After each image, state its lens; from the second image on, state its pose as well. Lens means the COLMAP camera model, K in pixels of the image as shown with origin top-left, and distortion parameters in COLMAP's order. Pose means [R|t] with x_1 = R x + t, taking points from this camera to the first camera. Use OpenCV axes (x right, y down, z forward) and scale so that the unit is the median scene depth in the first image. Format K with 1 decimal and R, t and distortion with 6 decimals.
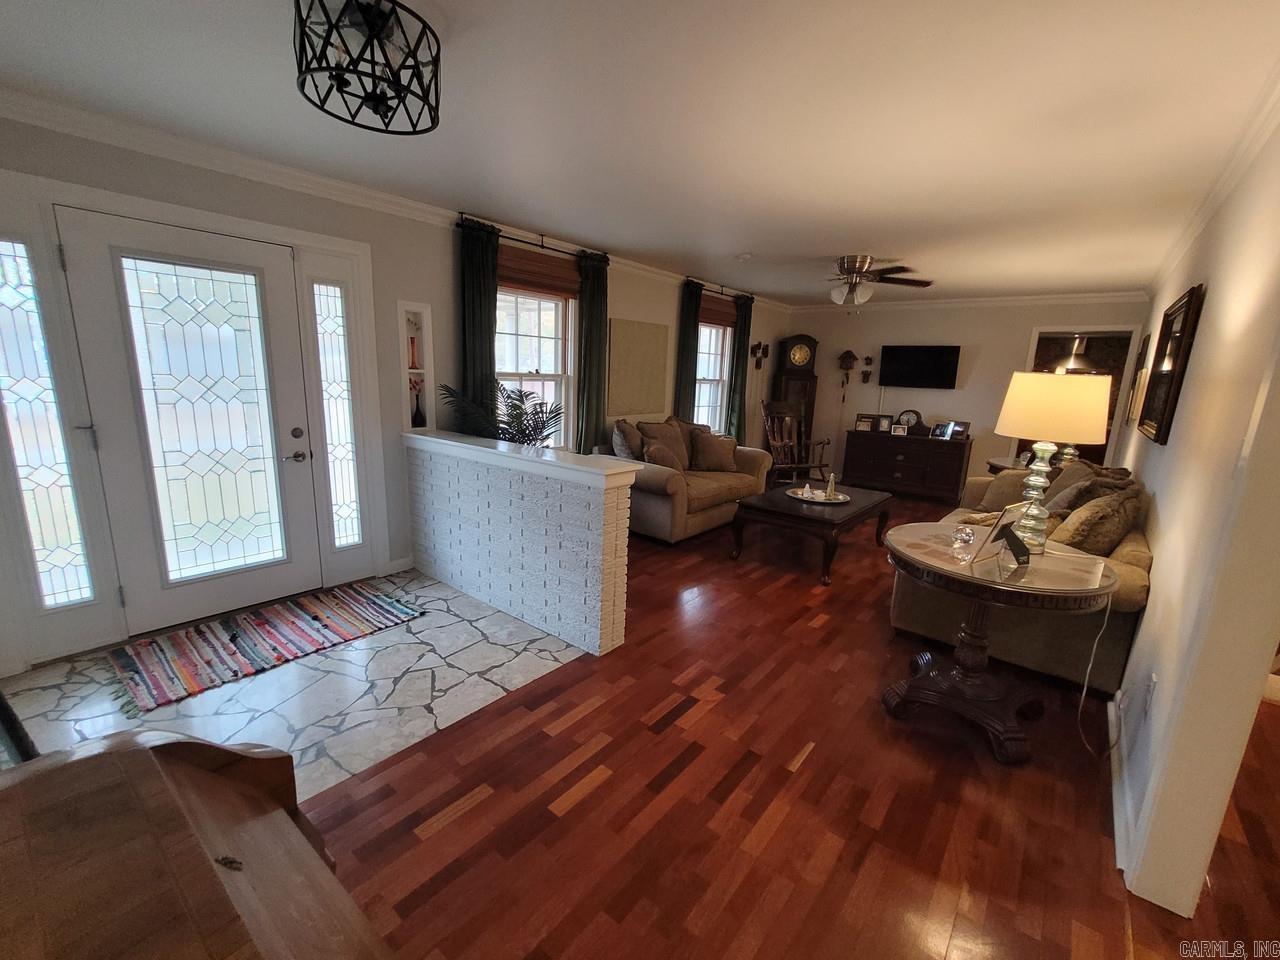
lens RADIAL K [[548.1, 0, 638.2], [0, 548.1, 488.8], [0, 0, 1]] dist [0.006134, 0.000640]
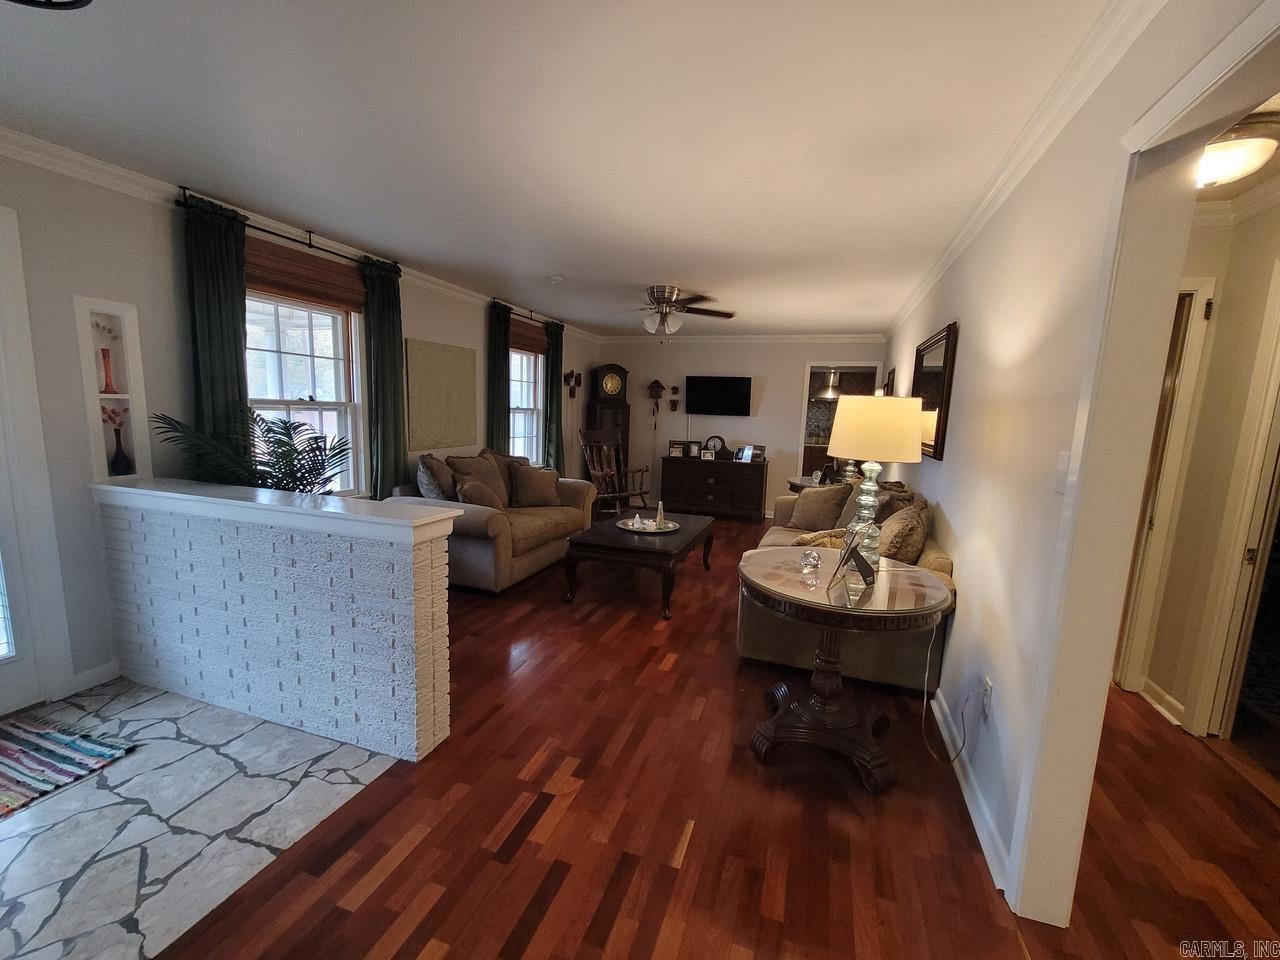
lens RADIAL K [[548.1, 0, 638.2], [0, 548.1, 488.8], [0, 0, 1]] dist [0.006134, 0.000640]
pose [[0.941142, -0.055880, 0.333359, -0.011861], [0.074185, 0.996342, -0.042424, -0.015742], [-0.329769, 0.064657, 0.941845, 0.116756]]
